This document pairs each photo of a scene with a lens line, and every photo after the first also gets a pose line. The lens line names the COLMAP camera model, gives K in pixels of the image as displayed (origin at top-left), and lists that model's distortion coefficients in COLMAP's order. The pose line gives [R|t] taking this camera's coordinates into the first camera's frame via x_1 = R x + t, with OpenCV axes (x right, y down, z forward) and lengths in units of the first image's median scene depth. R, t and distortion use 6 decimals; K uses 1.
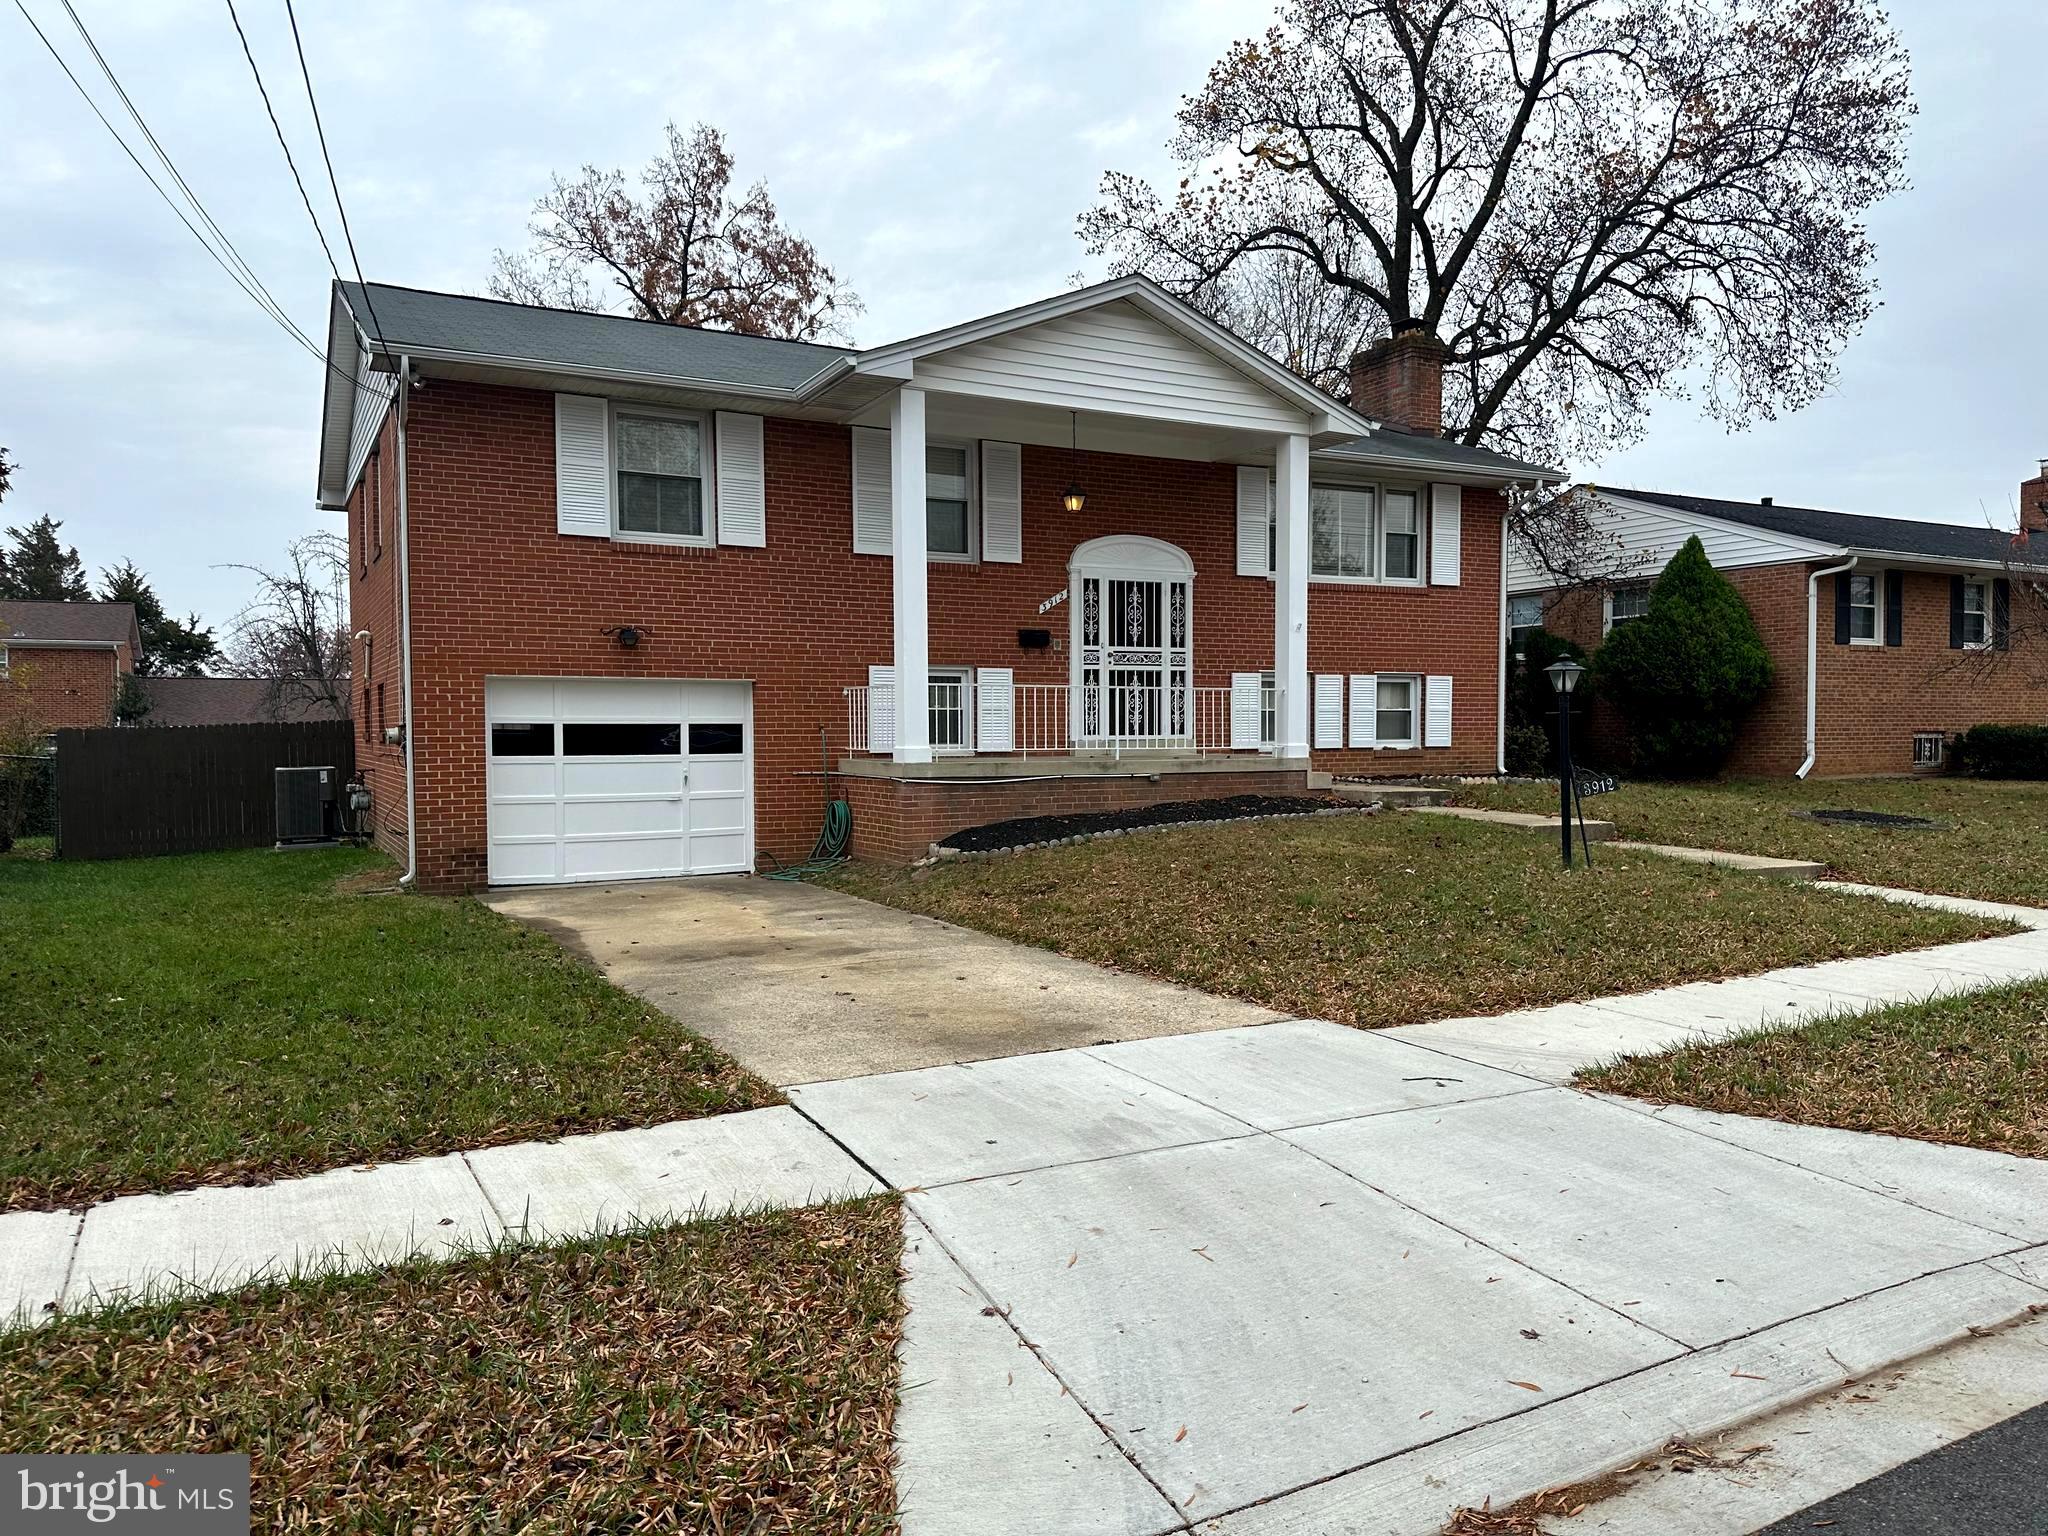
lens RADIAL K [[1430.3, 0, 1024.0], [0, 1430.3, 768.0], [0, 0, 1]] dist [0.177459, -0.333136]
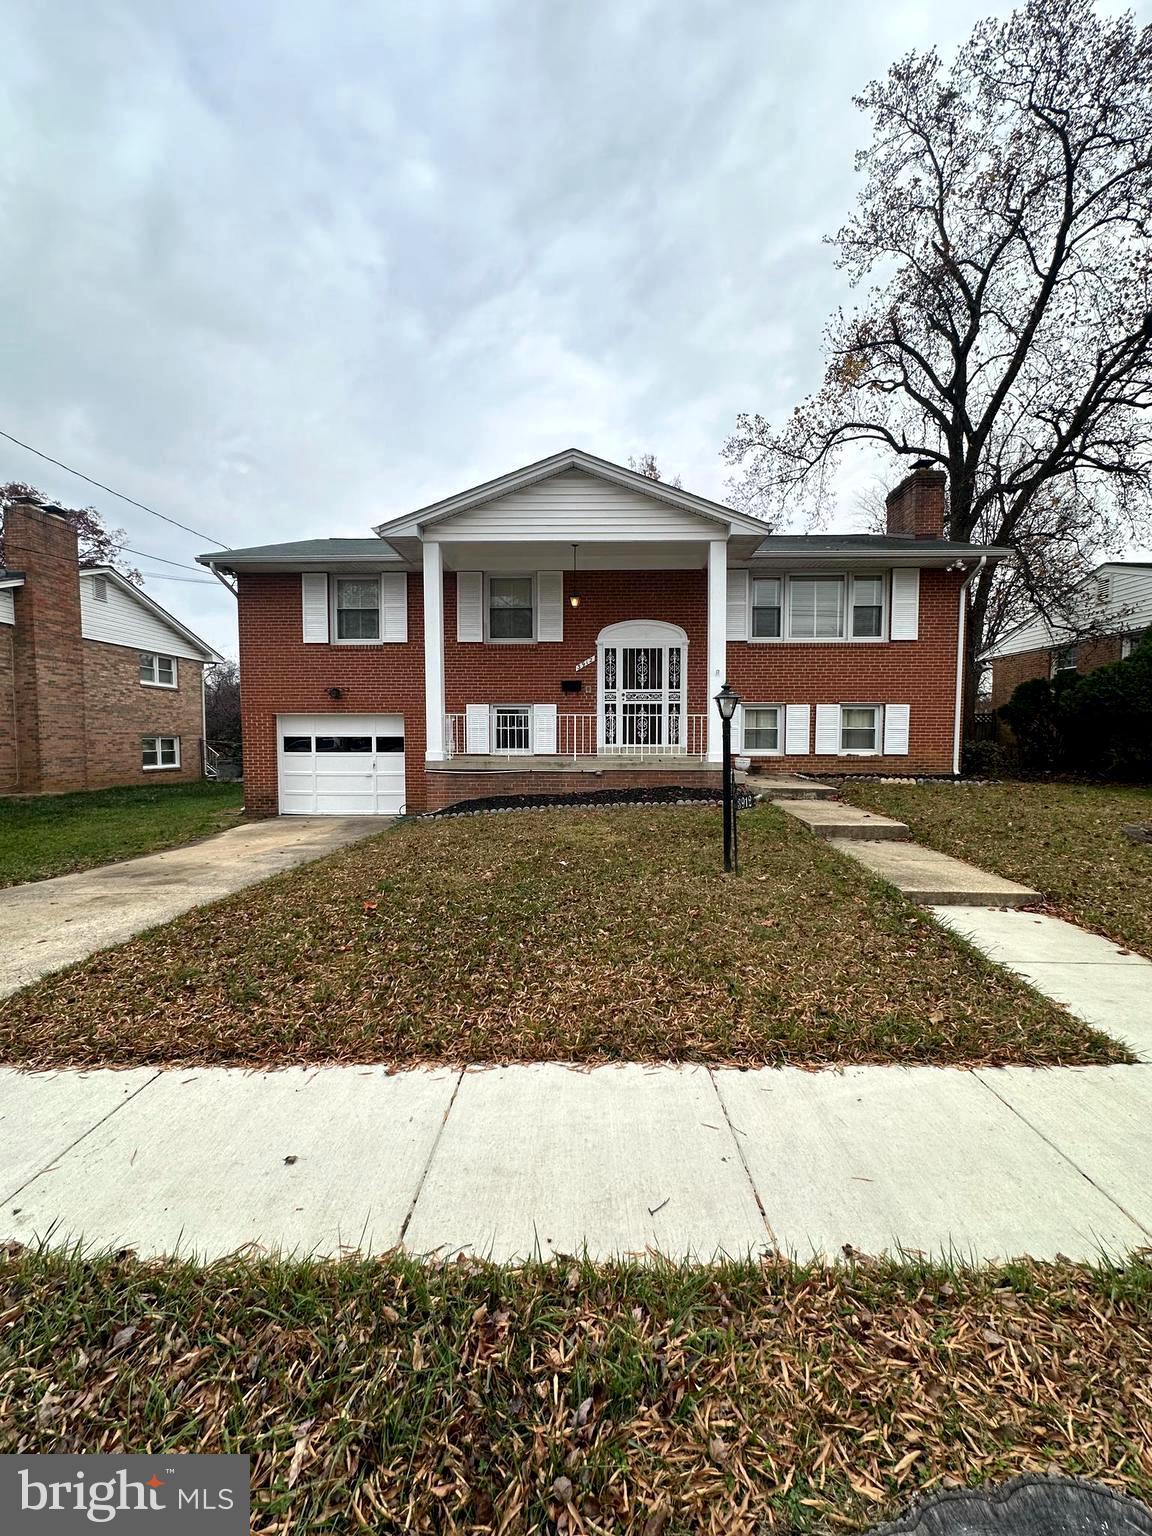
lens RADIAL K [[616.4, 0, 576.0], [0, 616.4, 768.0], [0, 0, 1]] dist [-0.001356, 0.000088]
pose [[0.867338, 0.031124, -0.496745, 0.361645], [-0.017268, 0.999324, 0.032463, -0.017837], [0.497419, -0.019578, 0.867289, 0.366451]]
